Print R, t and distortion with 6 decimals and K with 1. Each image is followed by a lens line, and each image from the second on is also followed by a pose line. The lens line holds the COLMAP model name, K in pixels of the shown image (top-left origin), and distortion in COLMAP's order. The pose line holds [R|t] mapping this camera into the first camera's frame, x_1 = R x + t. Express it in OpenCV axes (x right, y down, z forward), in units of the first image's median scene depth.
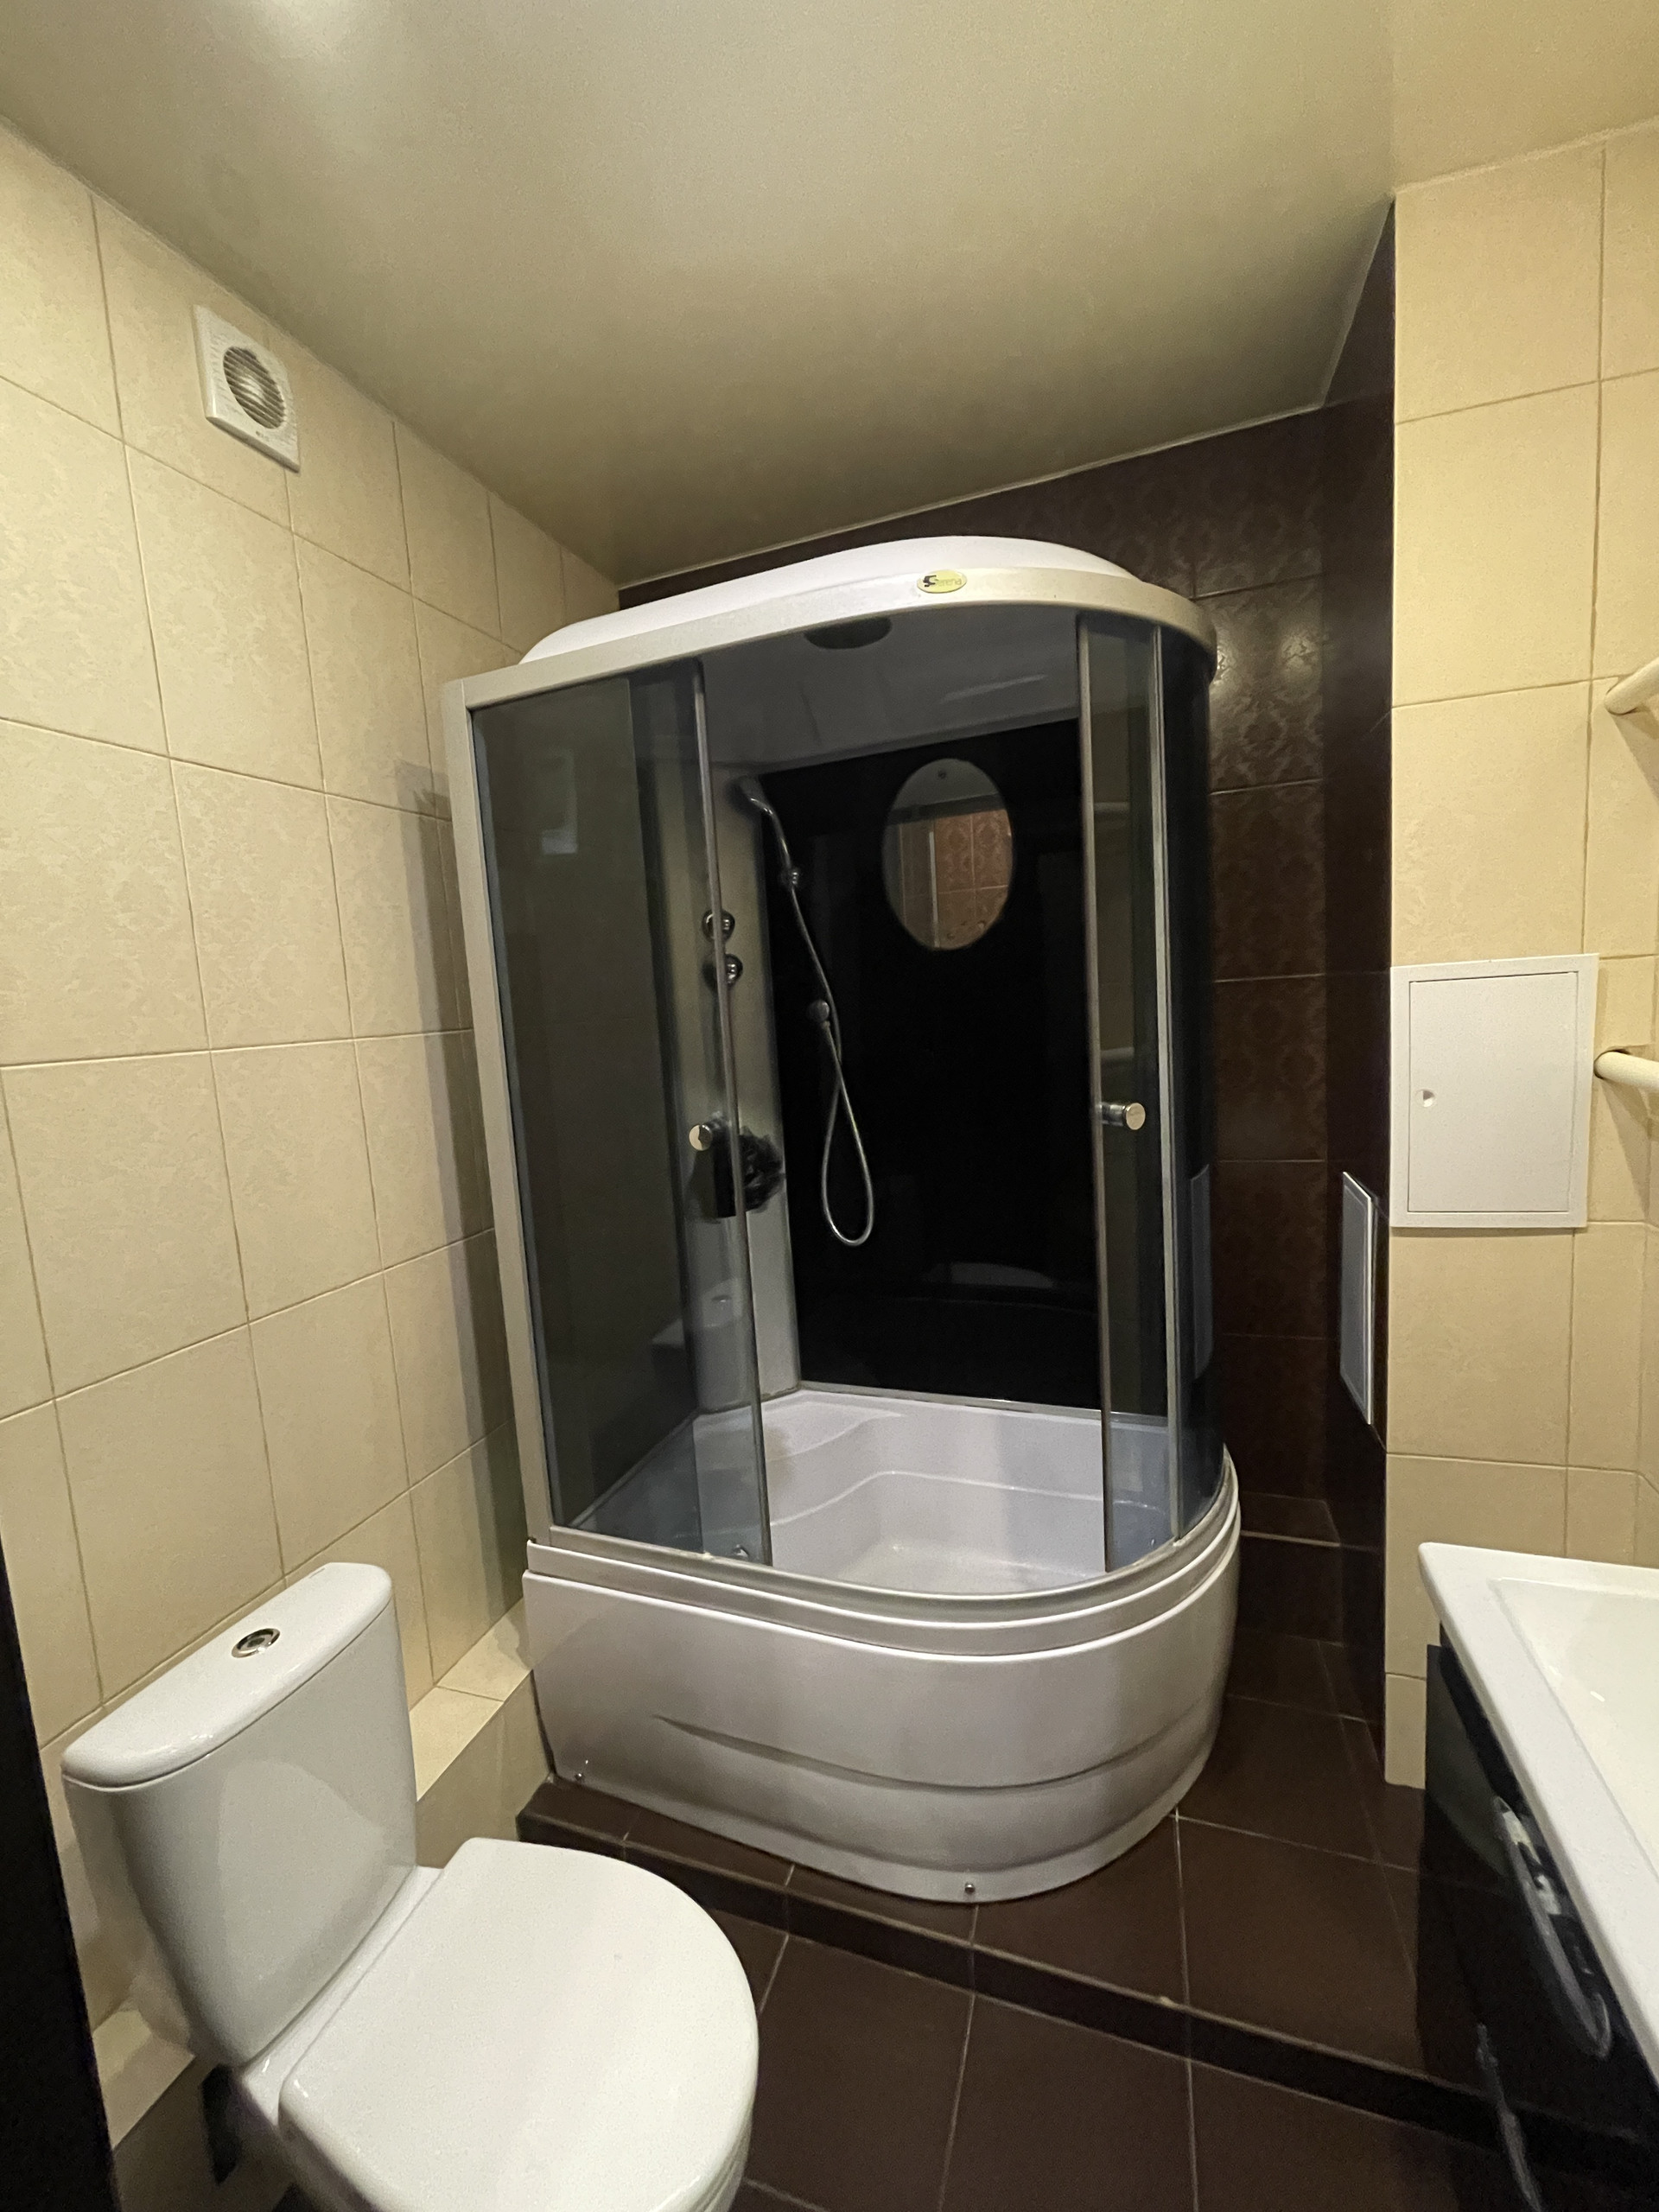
lens RADIAL K [[889.2, 0, 820.5], [0, 889.2, 1100.6], [0, 0, 1]] dist [-0.003310, 0.001922]
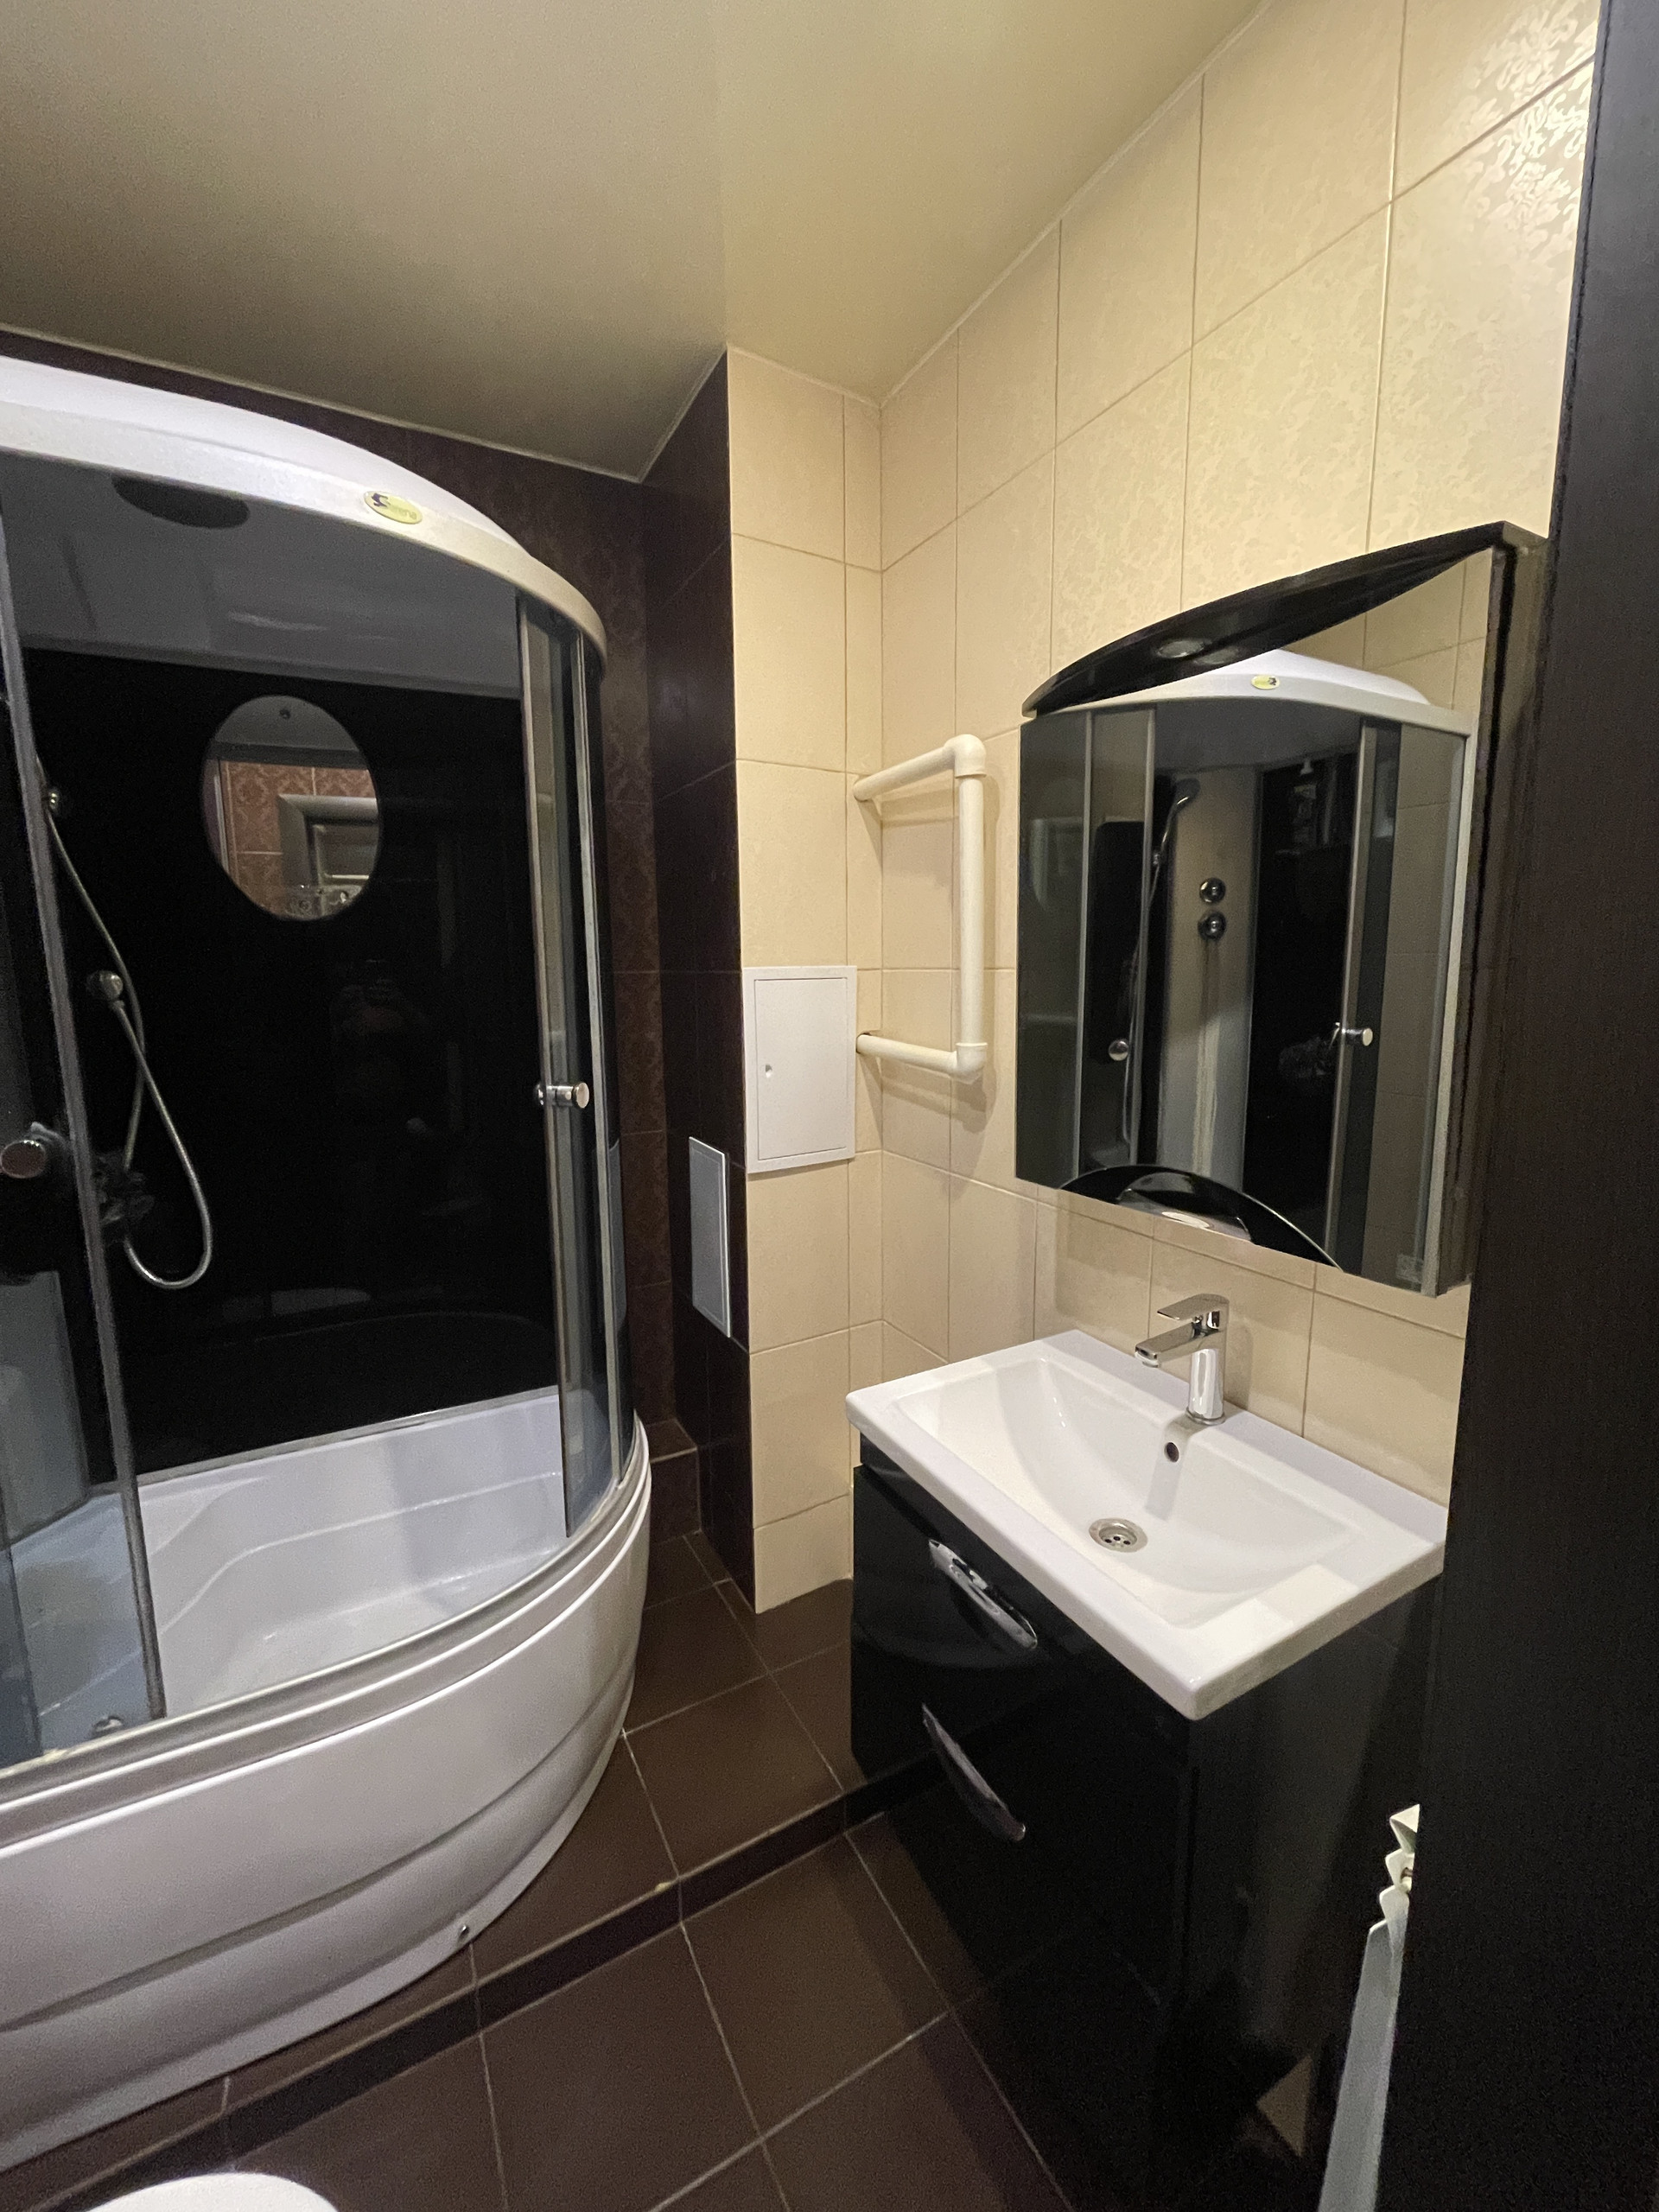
lens RADIAL K [[889.2, 0, 816.9], [0, 889.2, 1101.8], [0, 0, 1]] dist [-0.003310, 0.001922]
pose [[0.676366, -0.055351, 0.734483, -0.209366], [0.052405, 0.998262, 0.026972, 0.010314], [-0.734700, 0.020248, 0.678090, 0.071771]]
